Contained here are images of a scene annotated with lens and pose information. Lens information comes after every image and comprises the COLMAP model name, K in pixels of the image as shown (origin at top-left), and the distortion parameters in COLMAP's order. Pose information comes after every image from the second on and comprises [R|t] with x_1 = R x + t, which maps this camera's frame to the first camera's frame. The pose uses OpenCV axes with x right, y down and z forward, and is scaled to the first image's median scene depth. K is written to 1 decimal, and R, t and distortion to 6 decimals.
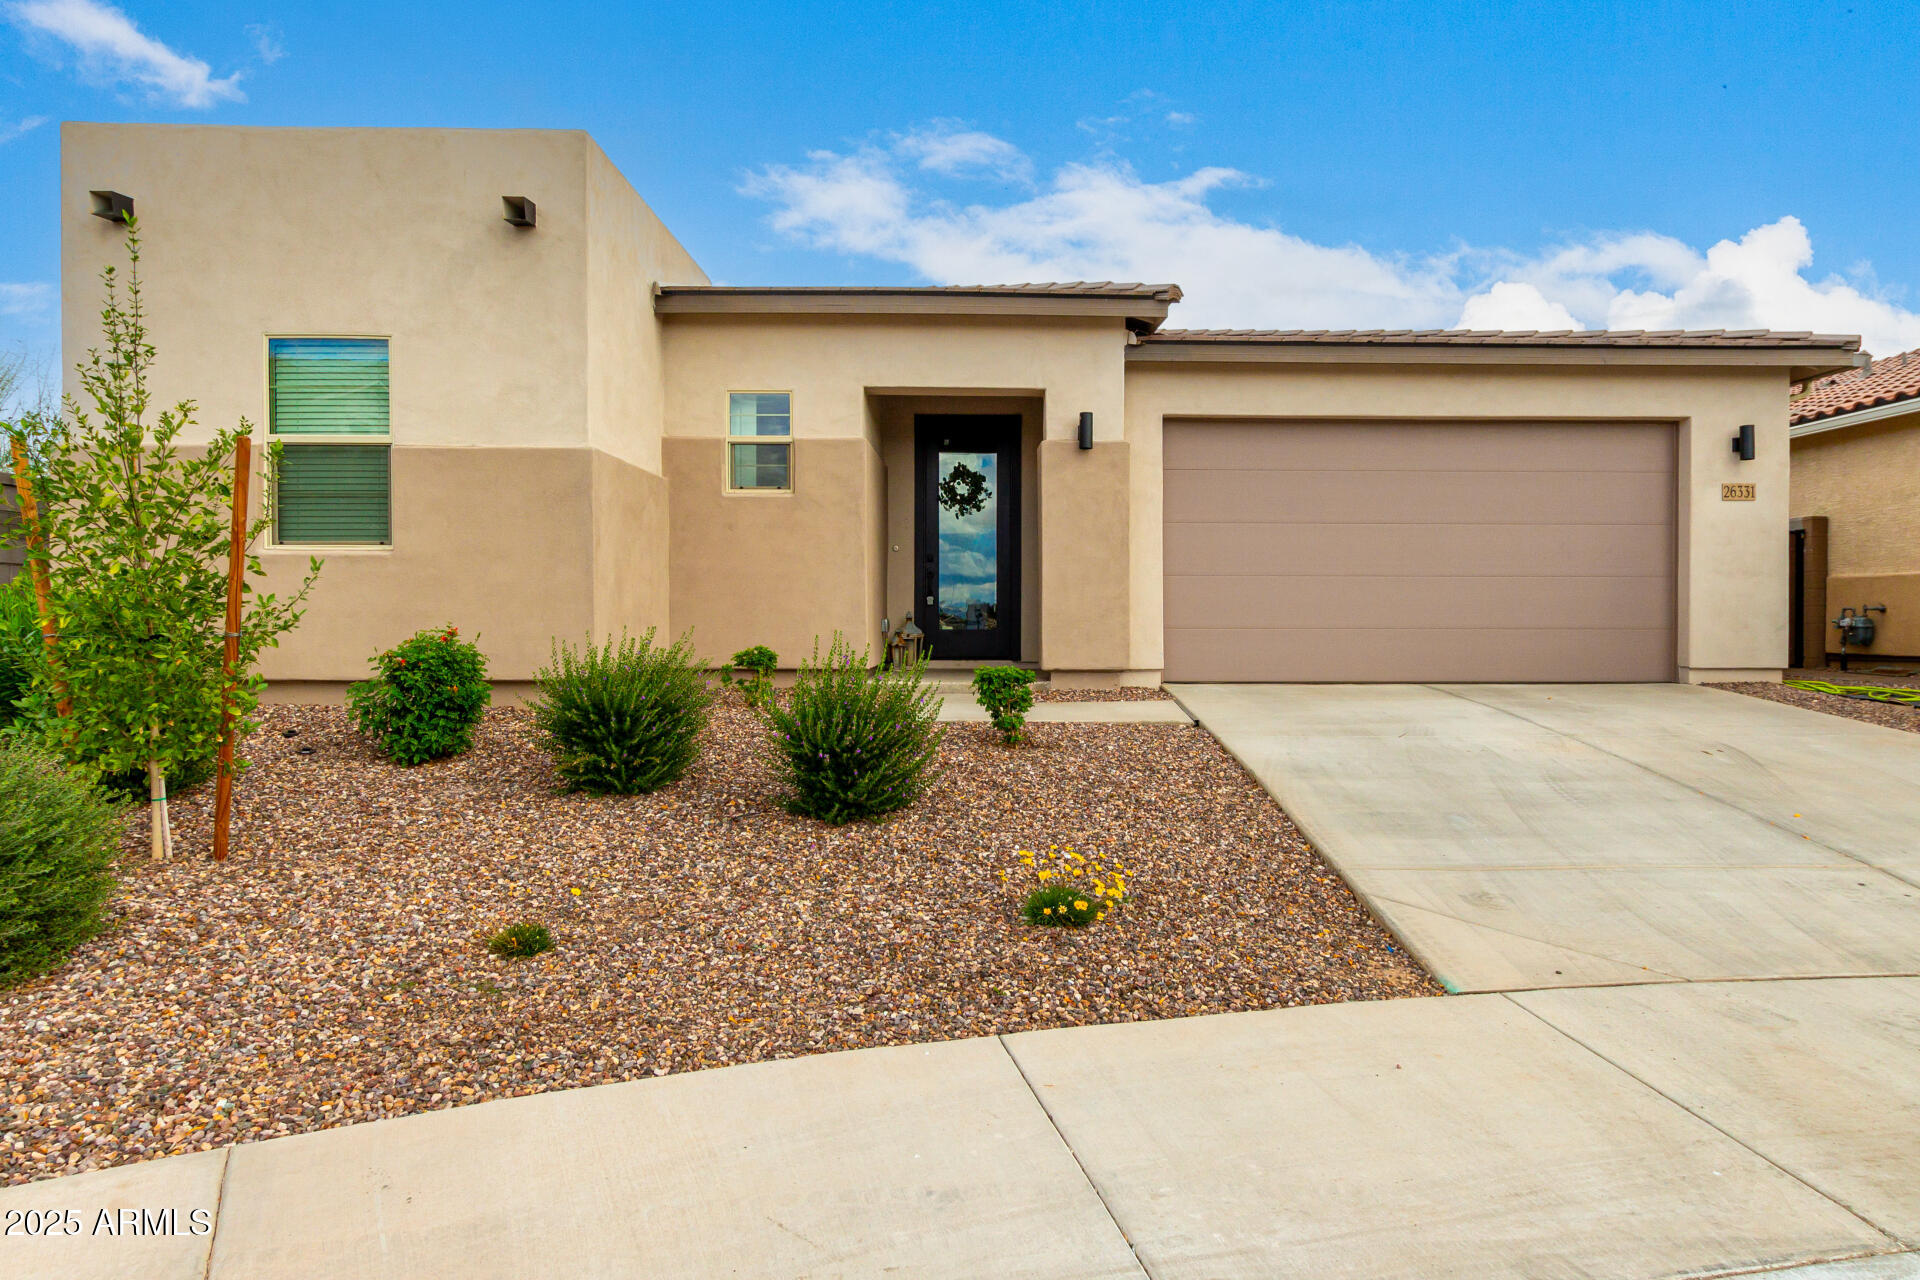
lens RADIAL K [[1158.5, 0, 960.0], [0, 1158.5, 640.0], [0, 0, 1]] dist [-0.003286, 0.000036]
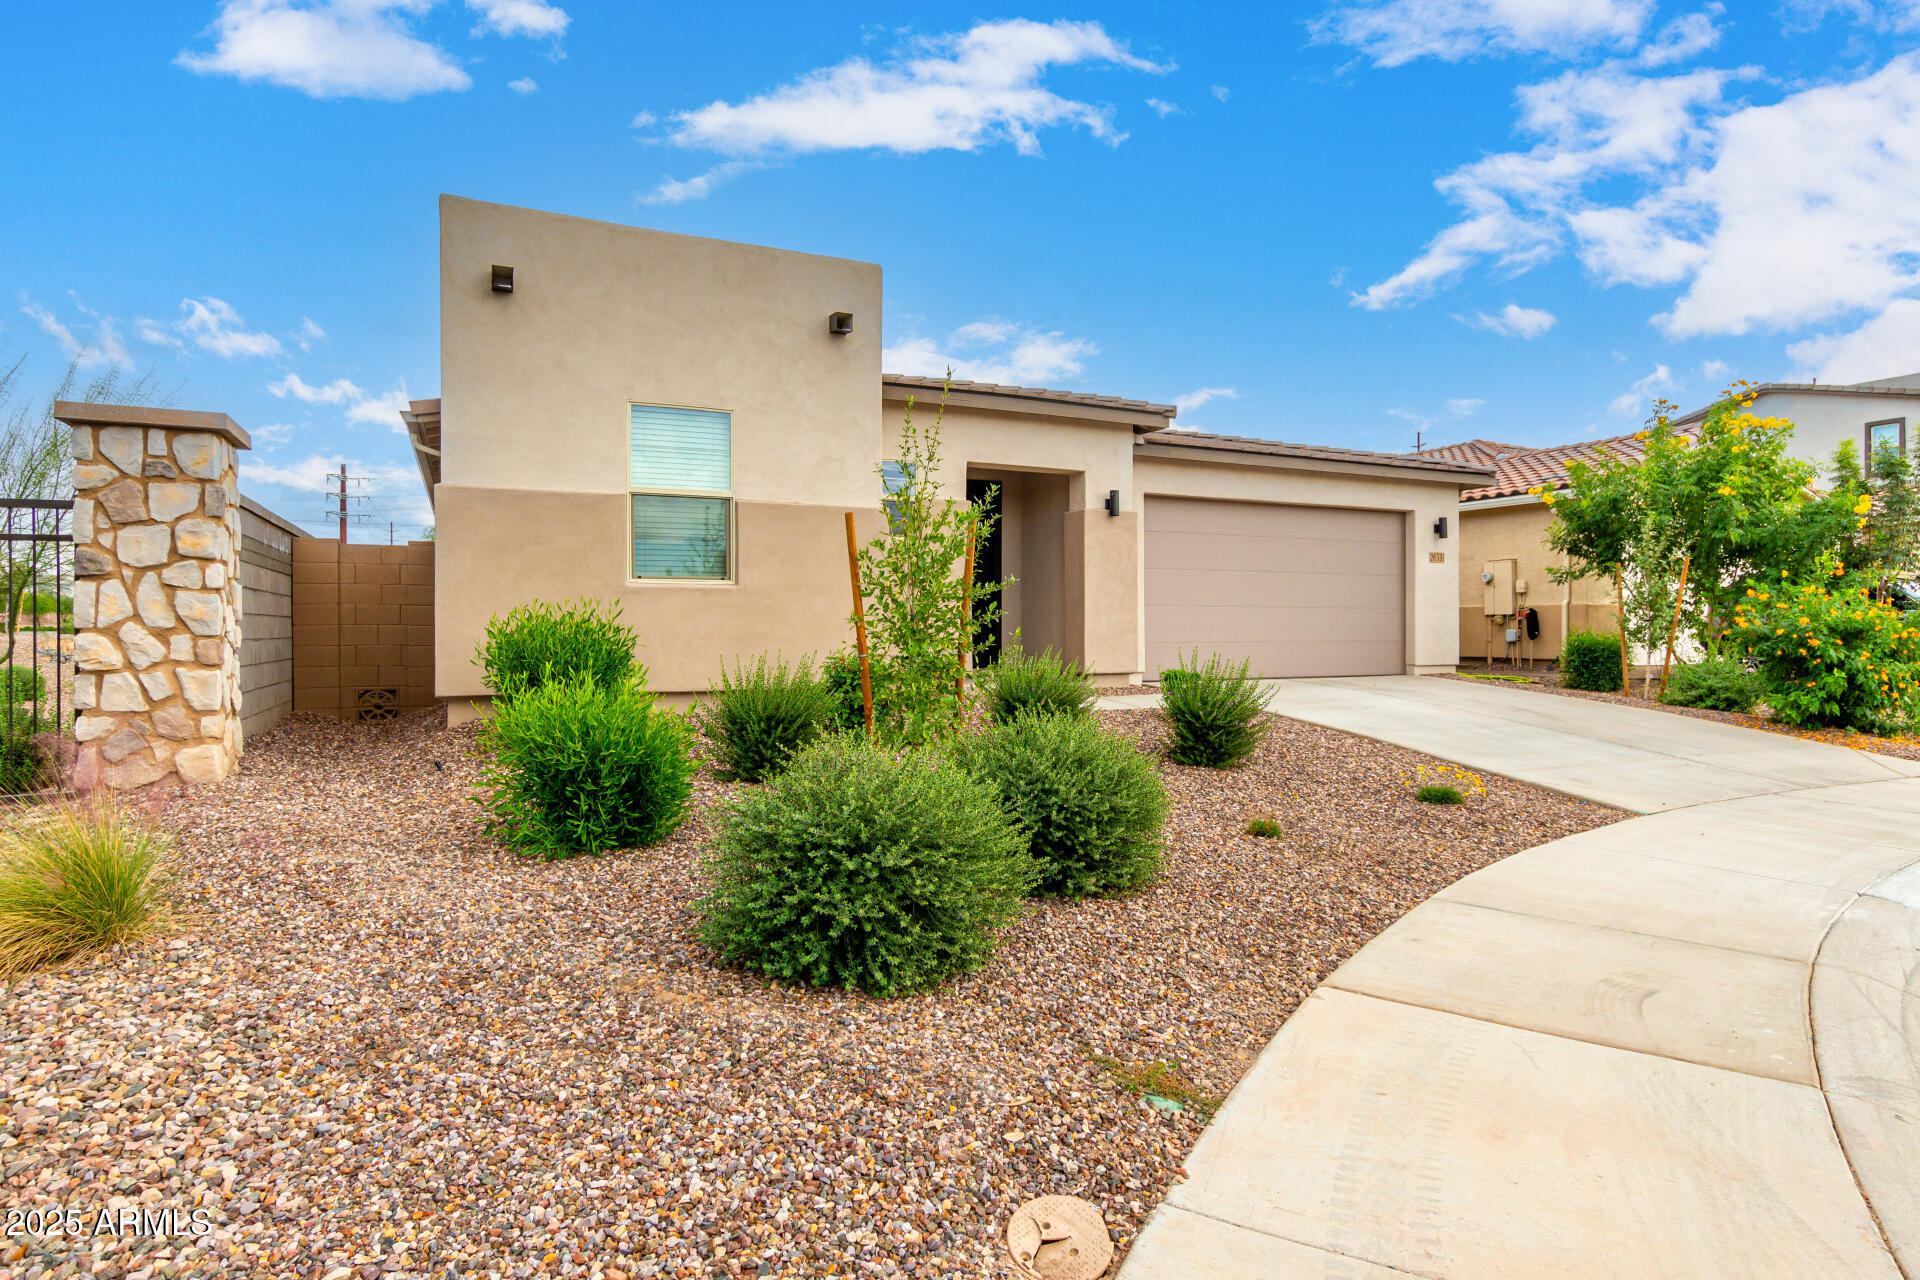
lens RADIAL K [[1107.3, 0, 960.0], [0, 1107.3, 640.0], [0, 0, 1]] dist [-0.001682, -0.000351]
pose [[0.906959, -0.003279, 0.421206, -0.620035], [0.004510, 0.999988, -0.001927, -0.012175], [-0.421194, 0.003647, 0.906963, -0.137162]]
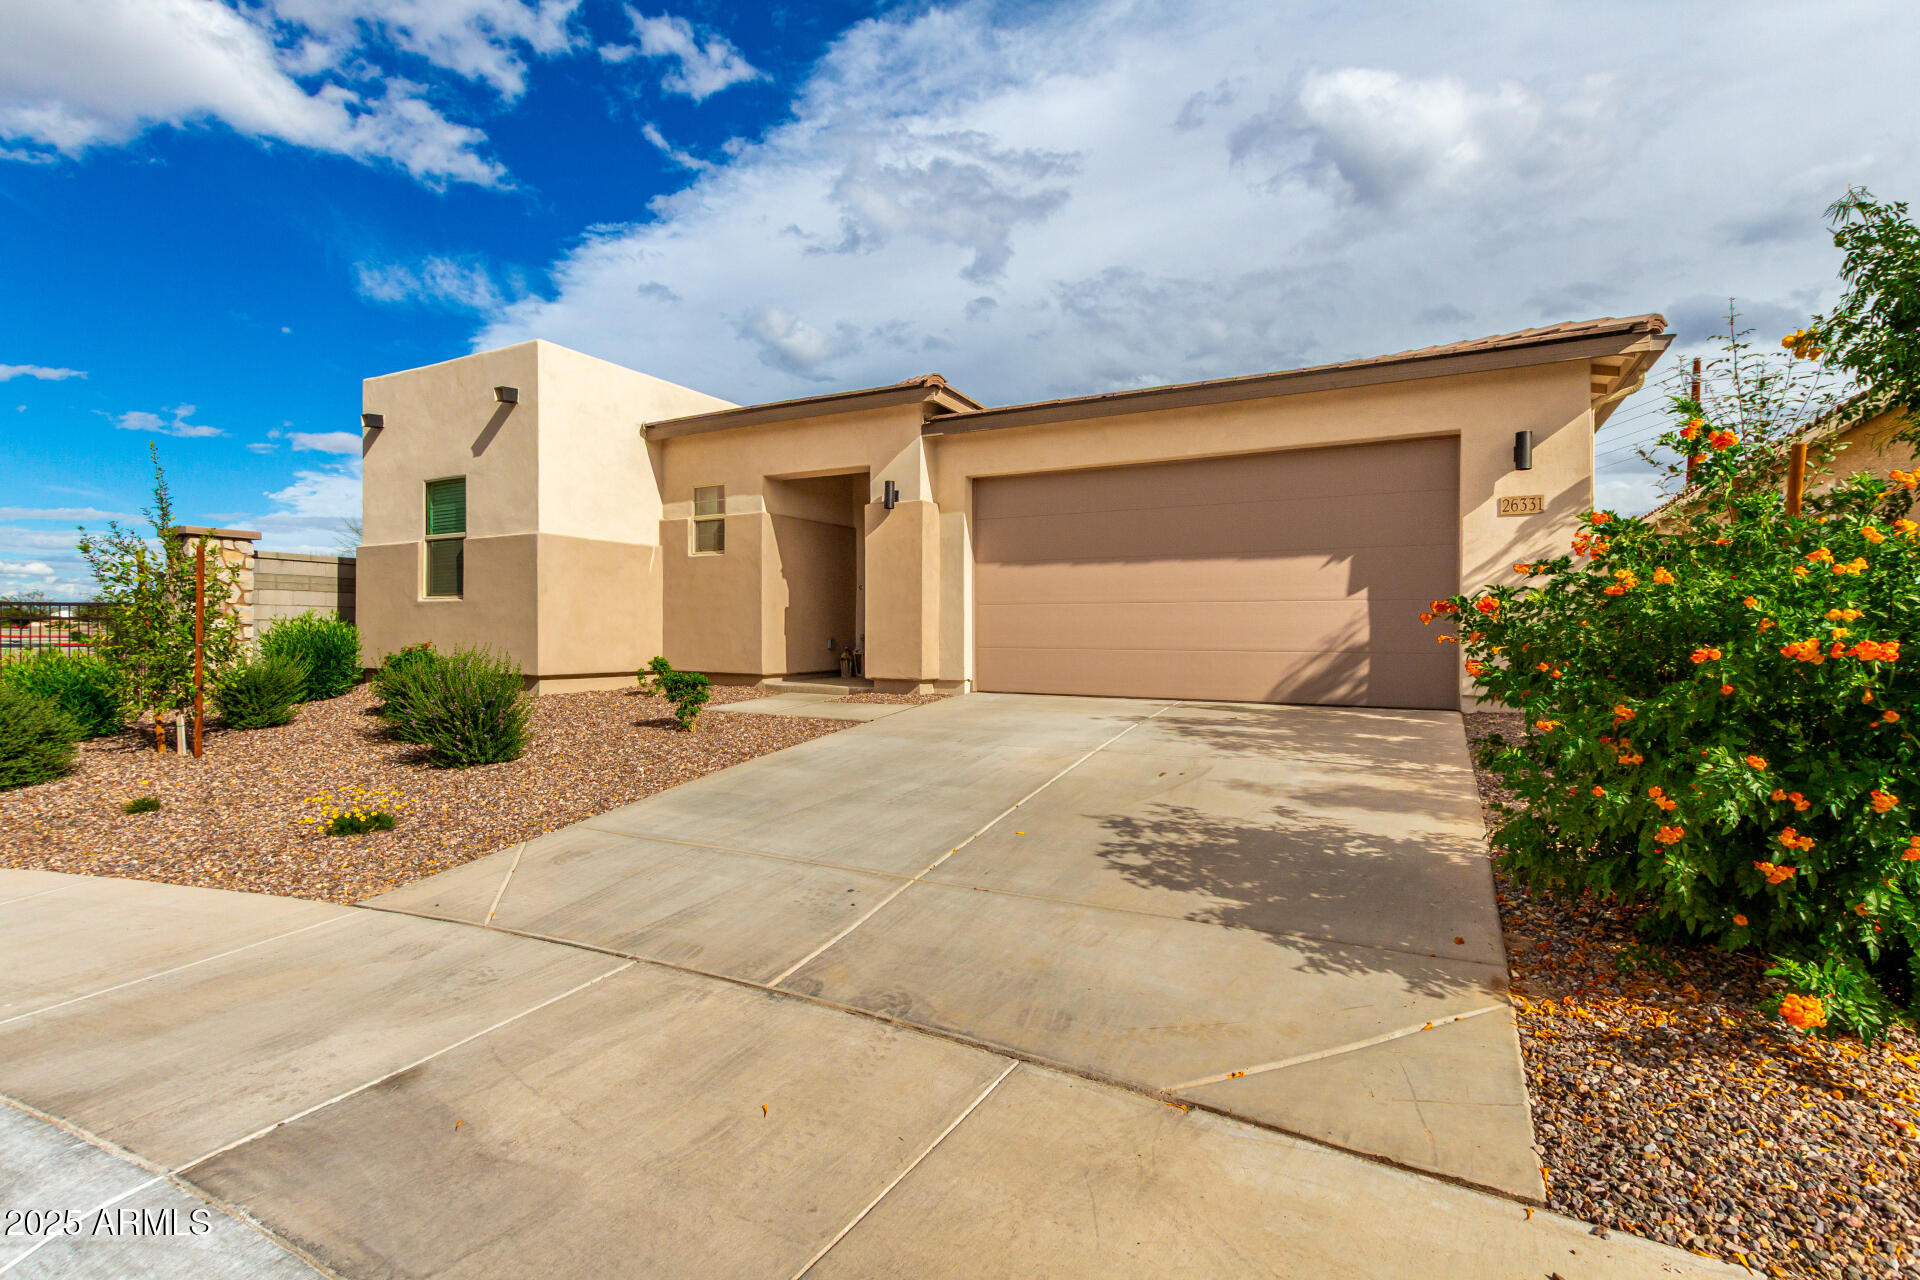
lens RADIAL K [[910.5, 0, 960.0], [0, 910.5, 640.0], [0, 0, 1]] dist [0.001702, 0.000188]
pose [[0.859859, 0.006994, -0.510484, 0.690141], [-0.012084, 0.999905, -0.006654, -0.012447], [0.510389, 0.011890, 0.859861, 0.163571]]
